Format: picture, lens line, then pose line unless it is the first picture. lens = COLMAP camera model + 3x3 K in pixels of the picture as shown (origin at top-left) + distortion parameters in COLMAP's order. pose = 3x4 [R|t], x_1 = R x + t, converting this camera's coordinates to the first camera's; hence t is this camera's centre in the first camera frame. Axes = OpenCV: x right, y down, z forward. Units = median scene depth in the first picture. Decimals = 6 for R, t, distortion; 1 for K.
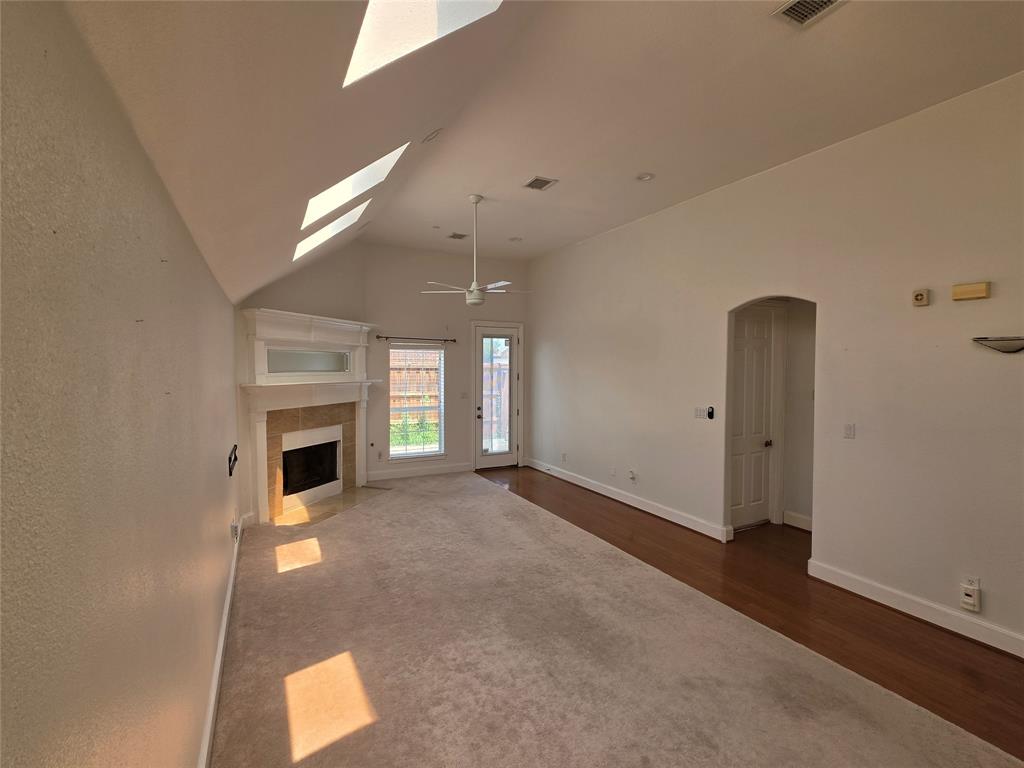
lens RADIAL K [[477.6, 0, 511.0], [0, 477.6, 379.1], [0, 0, 1]] dist [-0.003536, 0.001277]
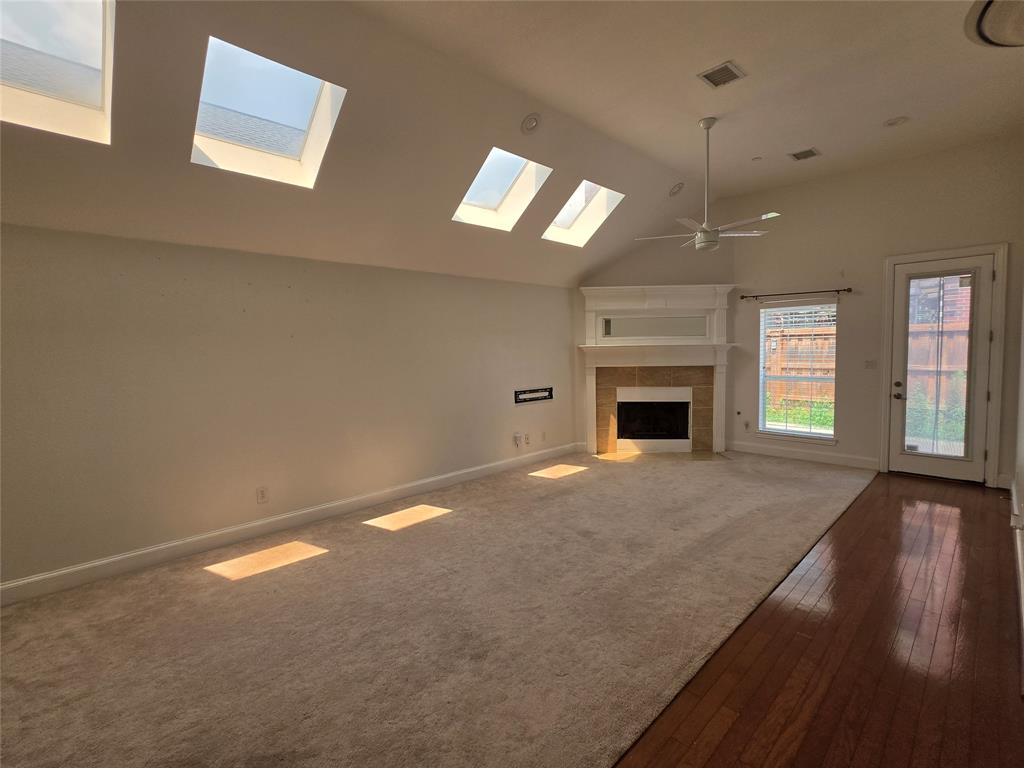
lens RADIAL K [[477.6, 0, 511.0], [0, 477.6, 379.1], [0, 0, 1]] dist [-0.003536, 0.001277]
pose [[0.291604, 0.050782, -0.955190, 0.500218], [-0.008162, 0.998686, 0.050603, 0.028167], [0.956504, -0.006960, 0.291635, 0.313569]]
